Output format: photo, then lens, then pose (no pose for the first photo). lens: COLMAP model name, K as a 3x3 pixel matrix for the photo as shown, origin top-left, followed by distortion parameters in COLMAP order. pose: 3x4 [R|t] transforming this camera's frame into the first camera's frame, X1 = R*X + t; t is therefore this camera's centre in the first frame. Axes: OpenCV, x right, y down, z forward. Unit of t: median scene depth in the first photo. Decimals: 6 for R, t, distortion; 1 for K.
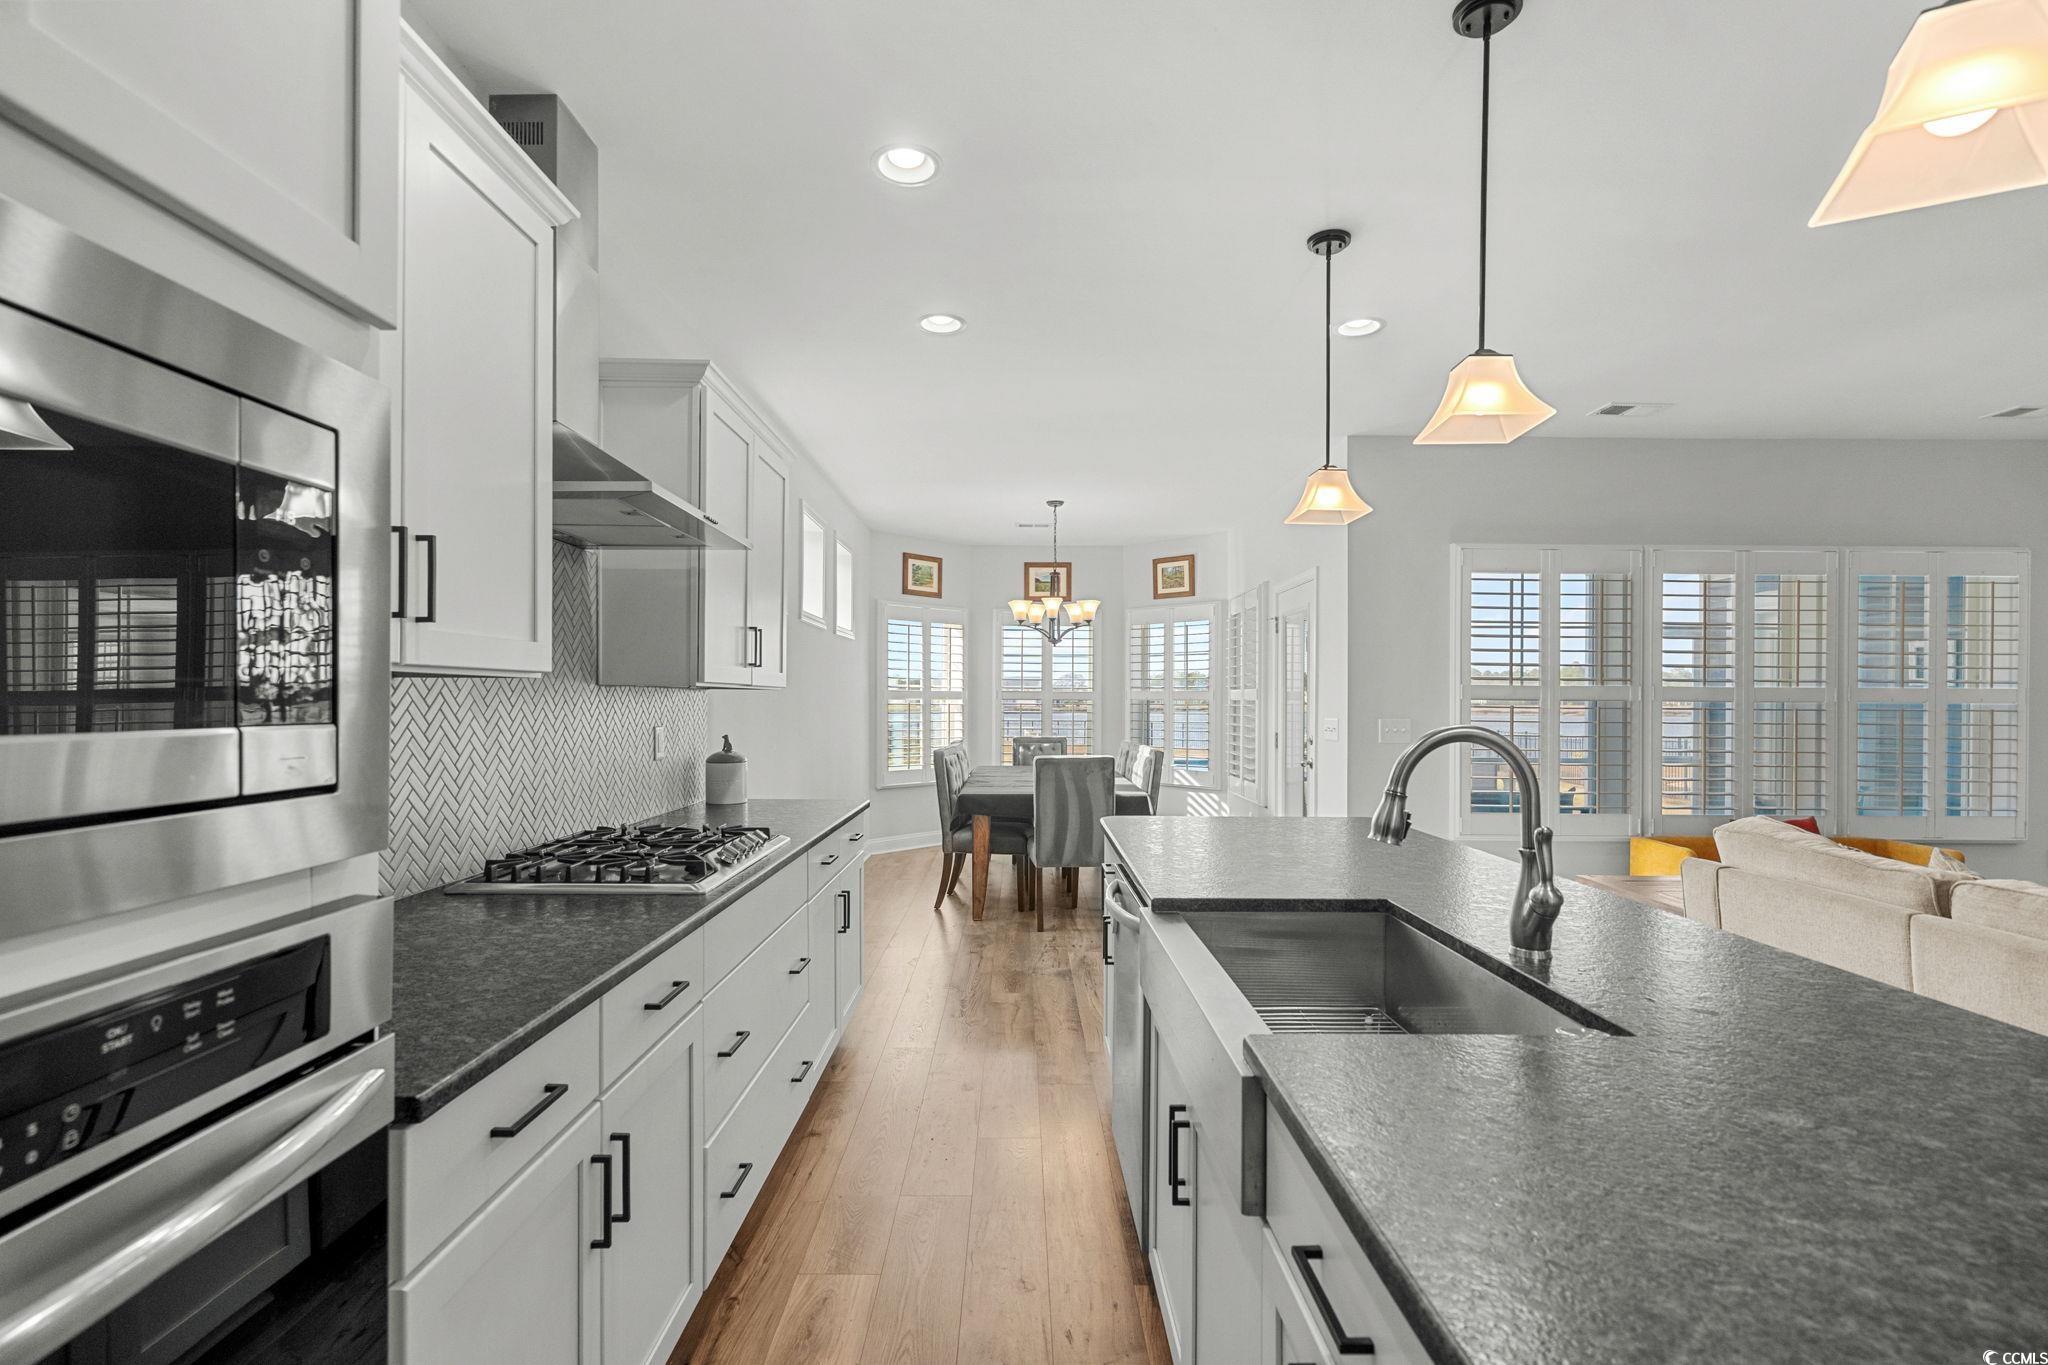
lens RADIAL K [[930.8, 0, 1024.2], [0, 930.8, 701.1], [0, 0, 1]] dist [-0.011692, 0.008963]
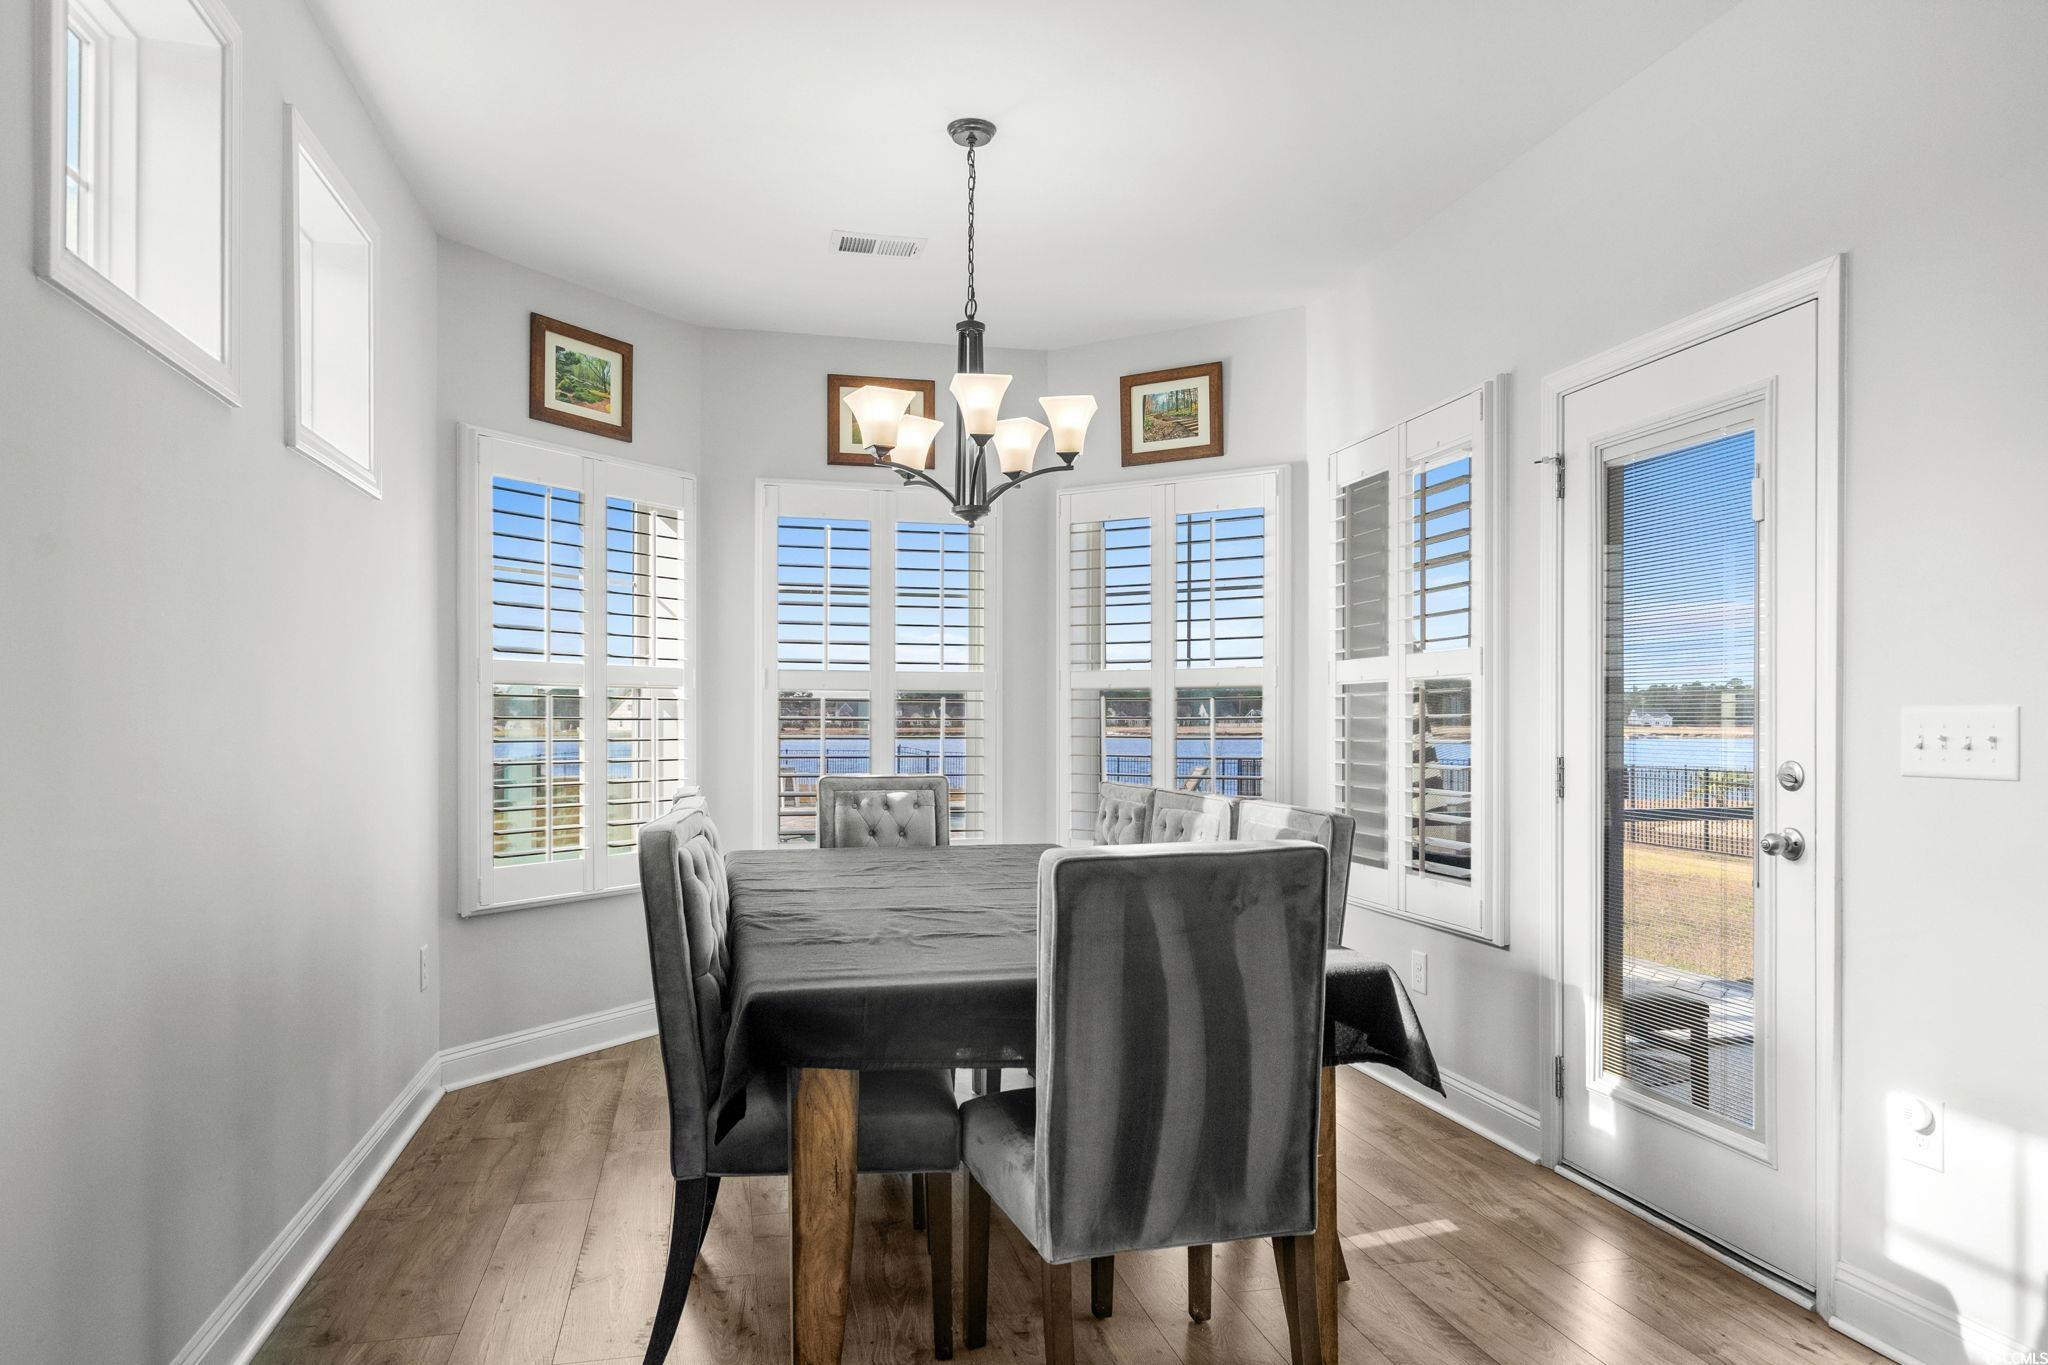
lens RADIAL K [[1292.7, 0, 1029.4], [0, 1292.7, 725.3], [0, 0, 1]] dist [-0.038071, 0.000046]
pose [[0.972568, -0.004063, 0.232585, -0.081111], [0.003687, 0.999991, 0.002053, 0.023170], [-0.232591, -0.001139, 0.972574, 0.658477]]
